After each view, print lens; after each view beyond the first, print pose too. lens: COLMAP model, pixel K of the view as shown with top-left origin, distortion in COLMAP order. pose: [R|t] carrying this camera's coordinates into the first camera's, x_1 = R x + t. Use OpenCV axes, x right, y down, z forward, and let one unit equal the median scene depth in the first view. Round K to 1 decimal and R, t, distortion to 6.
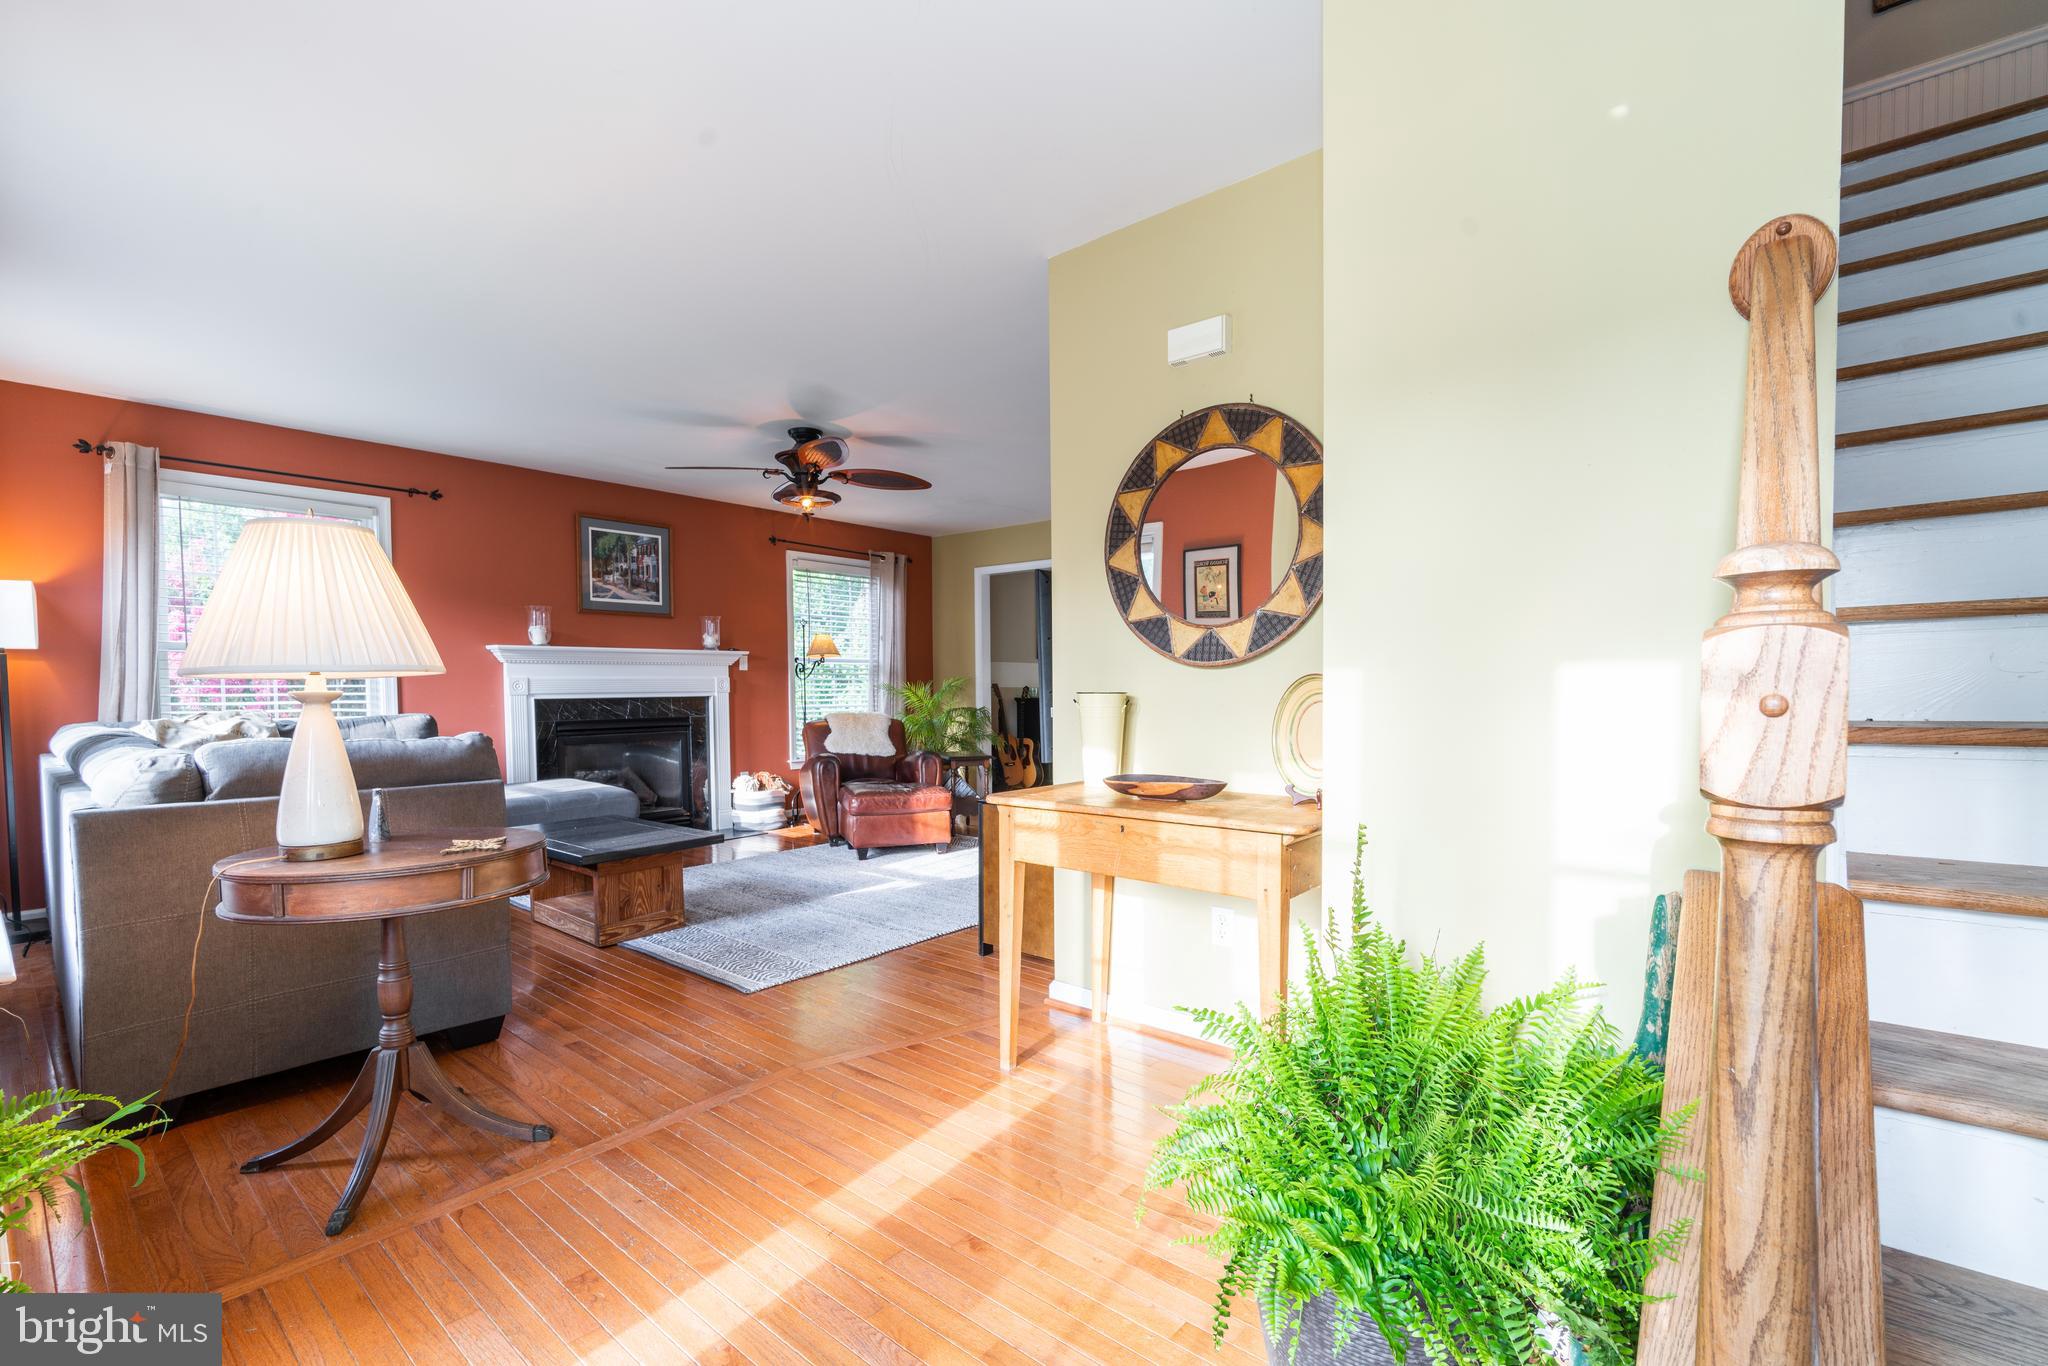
lens RADIAL K [[891.5, 0, 1024.0], [0, 891.5, 683.0], [0, 0, 1]] dist [-0.001224, -0.000580]
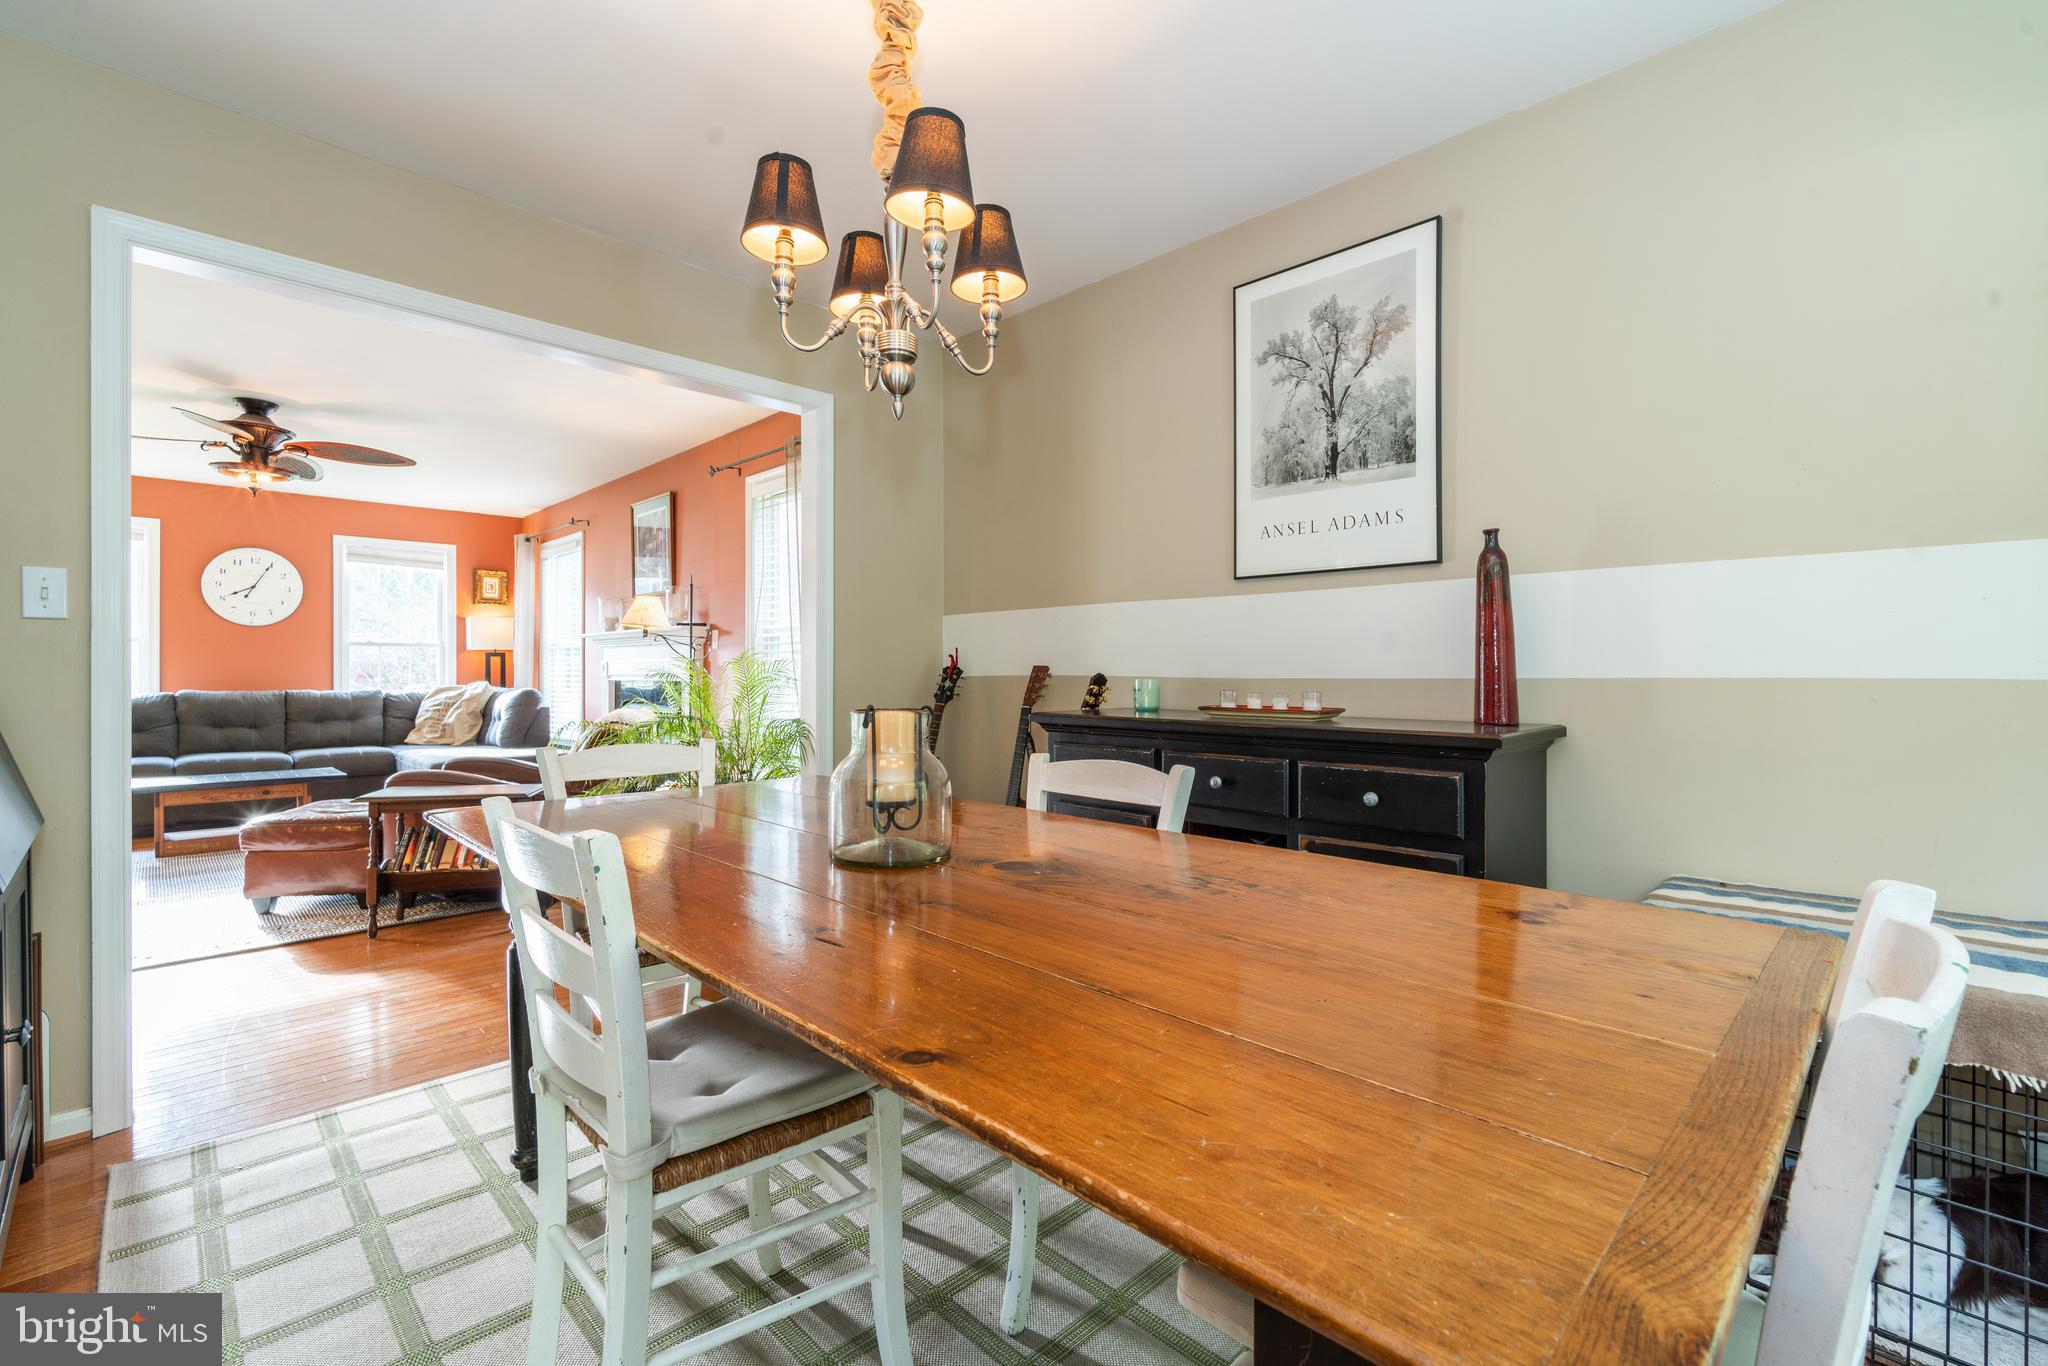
lens RADIAL K [[890.6, 0, 1023.2], [0, 890.6, 671.7], [0, 0, 1]] dist [-0.001361, 0.000197]
pose [[-0.089454, 0.003978, -0.995983, 0.492746], [0.003788, 0.999986, 0.003654, 0.005231], [0.995984, -0.003446, -0.089468, 1.503374]]
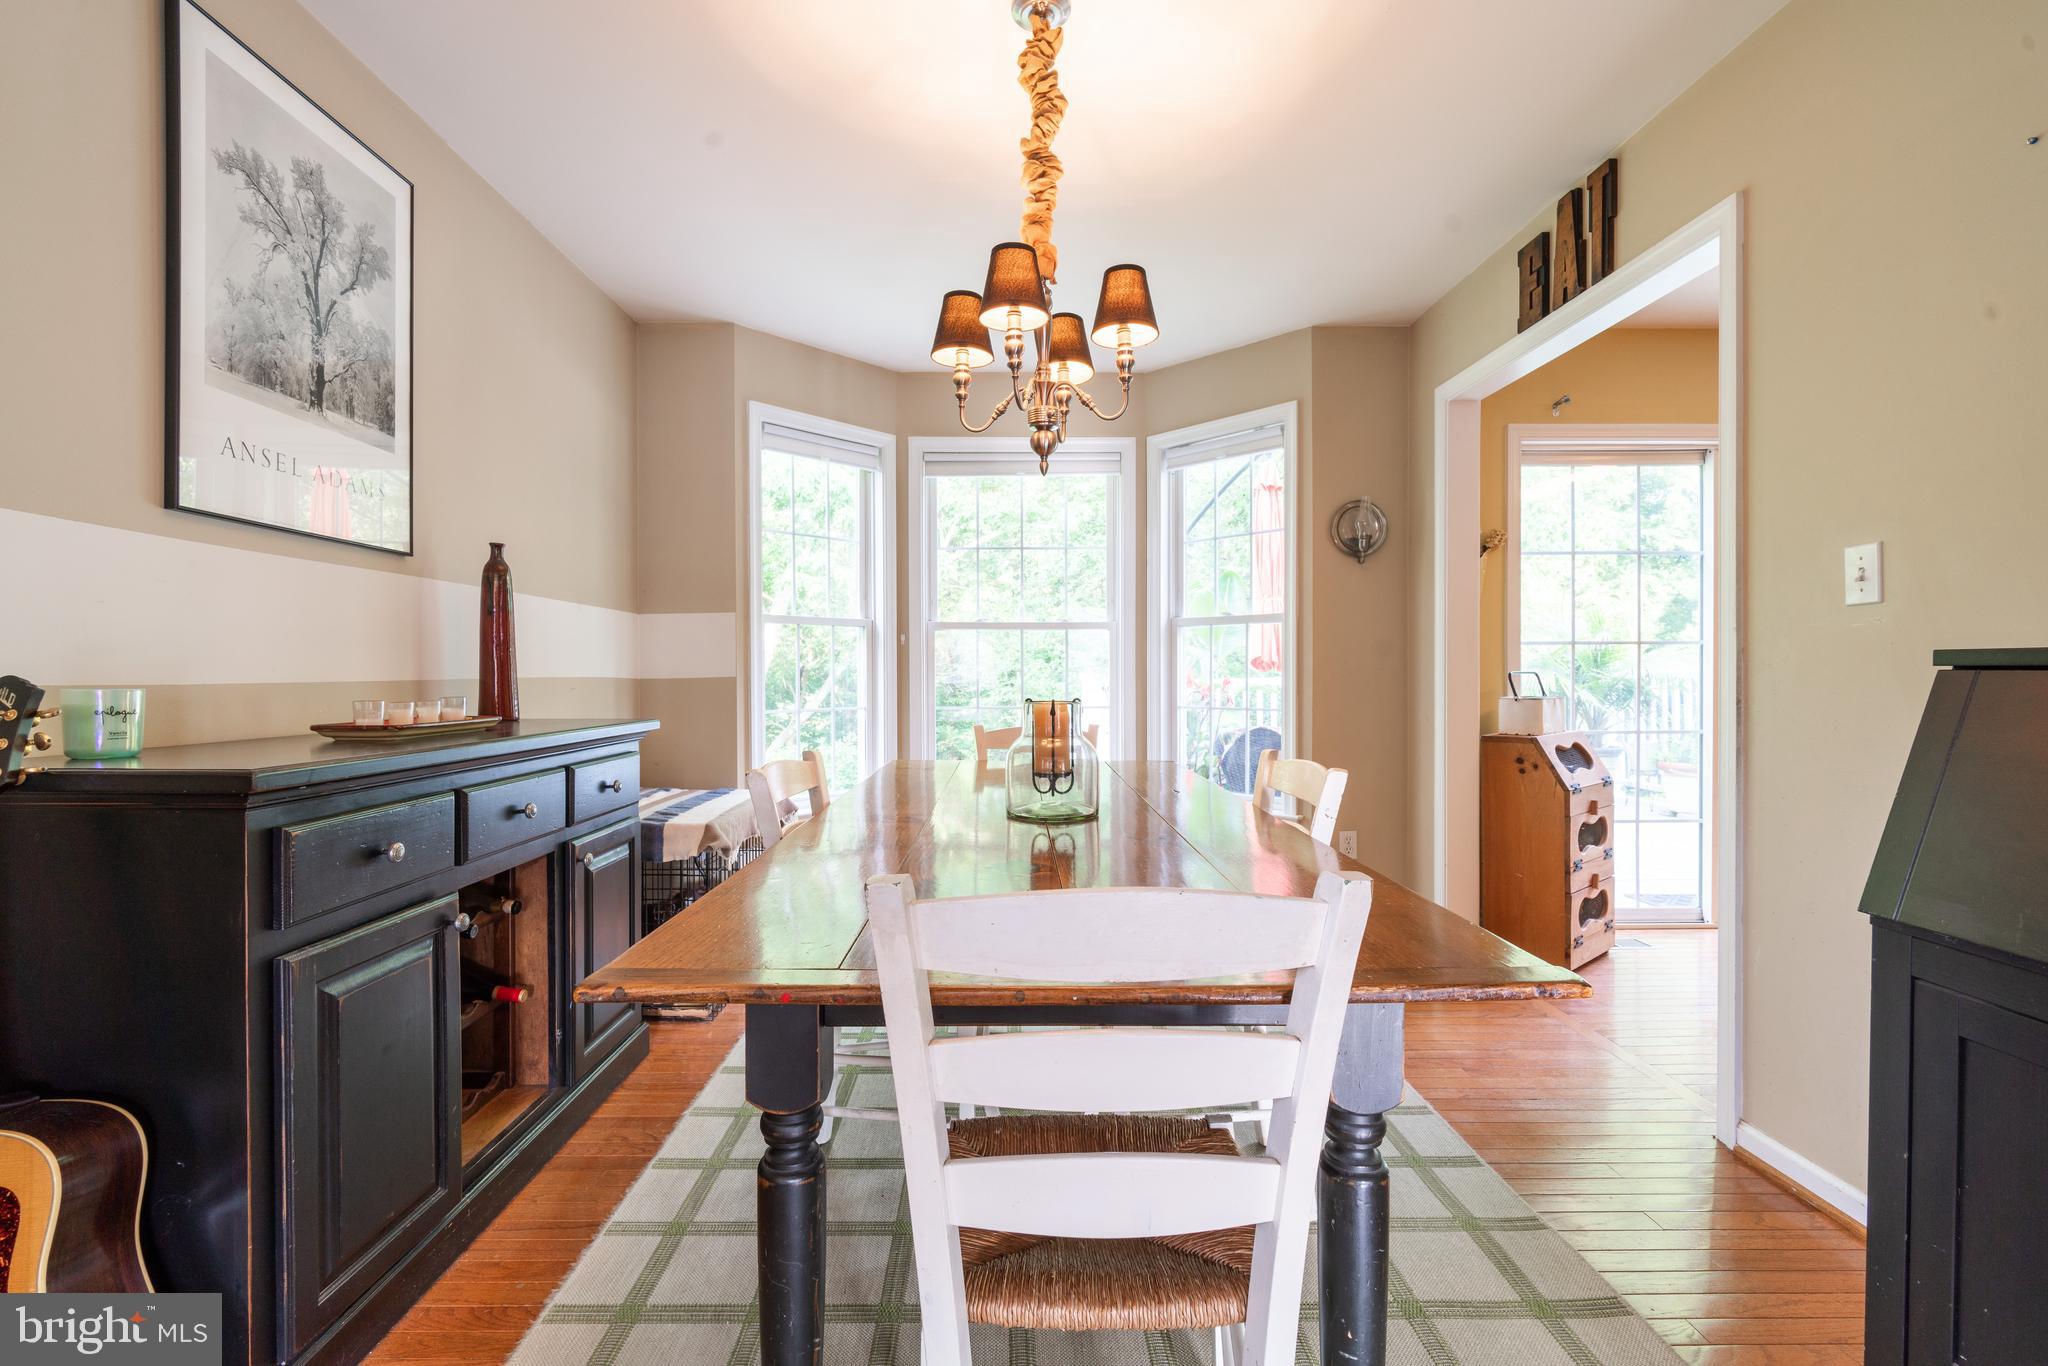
lens RADIAL K [[891.5, 0, 1024.0], [0, 891.5, 683.0], [0, 0, 1]] dist [-0.001224, -0.000580]
pose [[0.748793, -0.003169, 0.662796, 0.035411], [-0.003776, 0.999952, 0.009047, 0.006996], [-0.662793, -0.009277, 0.748745, 1.212959]]
